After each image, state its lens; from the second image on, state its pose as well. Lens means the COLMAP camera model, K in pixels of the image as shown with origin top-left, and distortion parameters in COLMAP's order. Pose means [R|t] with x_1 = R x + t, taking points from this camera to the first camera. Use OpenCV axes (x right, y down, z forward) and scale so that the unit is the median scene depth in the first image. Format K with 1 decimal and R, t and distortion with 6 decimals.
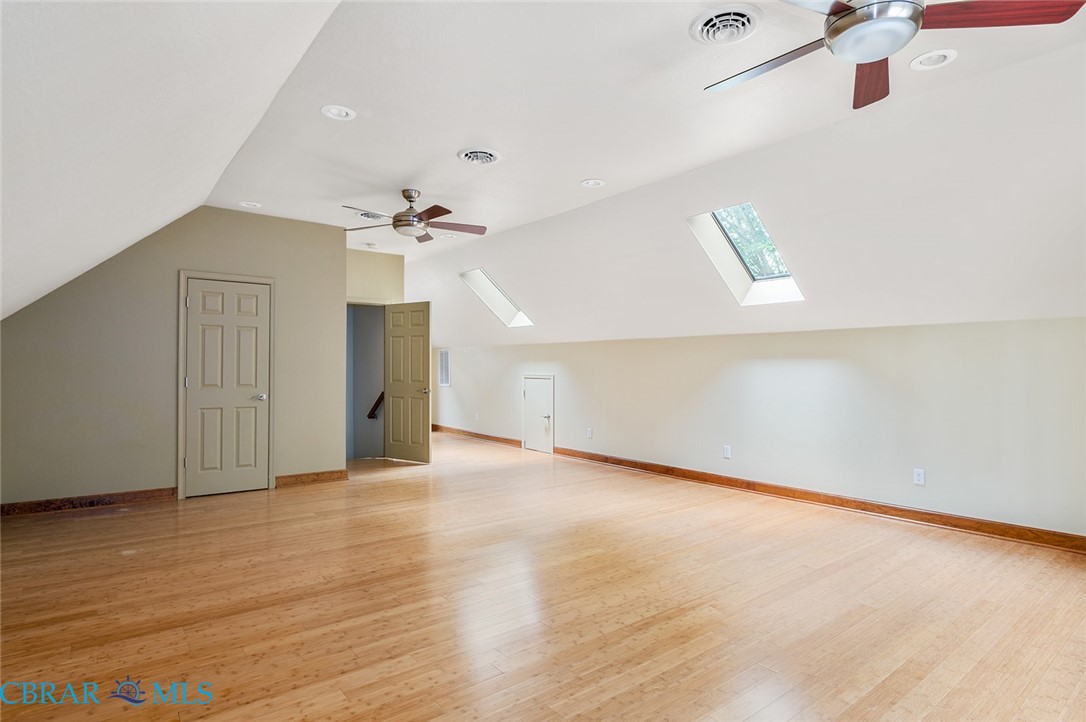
lens RADIAL K [[542.1, 0, 544.0], [0, 542.1, 356.5], [0, 0, 1]] dist [-0.011442, 0.000253]
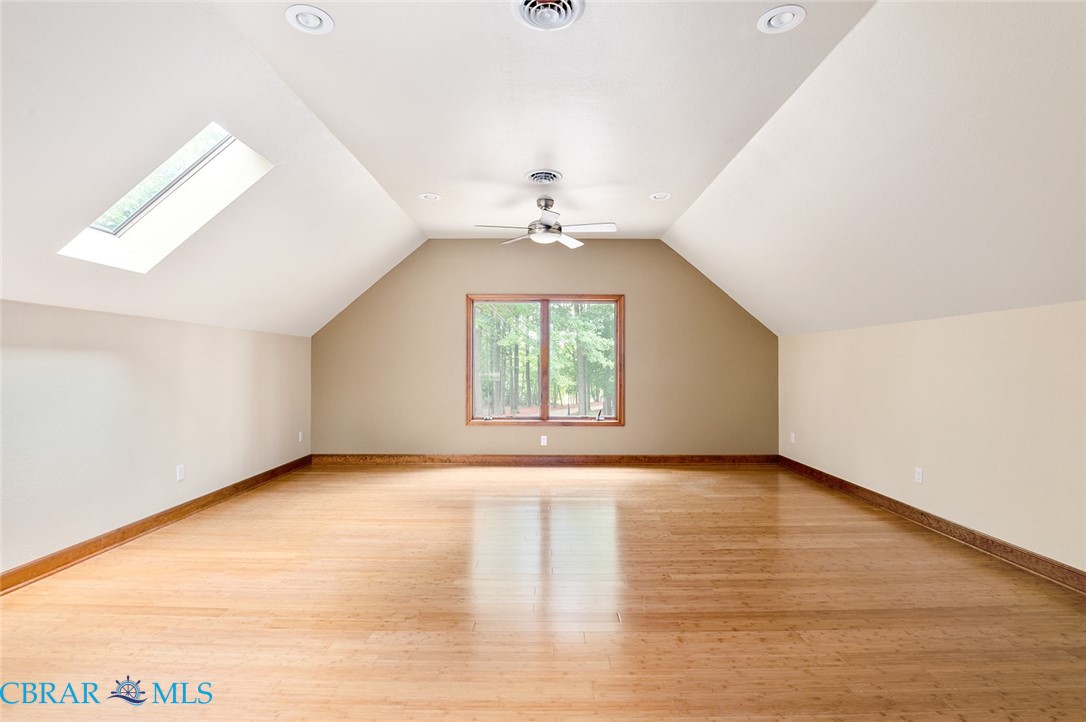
lens RADIAL K [[542.1, 0, 544.0], [0, 542.1, 356.5], [0, 0, 1]] dist [-0.011442, 0.000253]
pose [[-0.780972, 0.007433, 0.624522, -0.637483], [-0.015455, 0.999393, -0.031222, 0.046235], [-0.624375, -0.034035, -0.780383, 1.940618]]
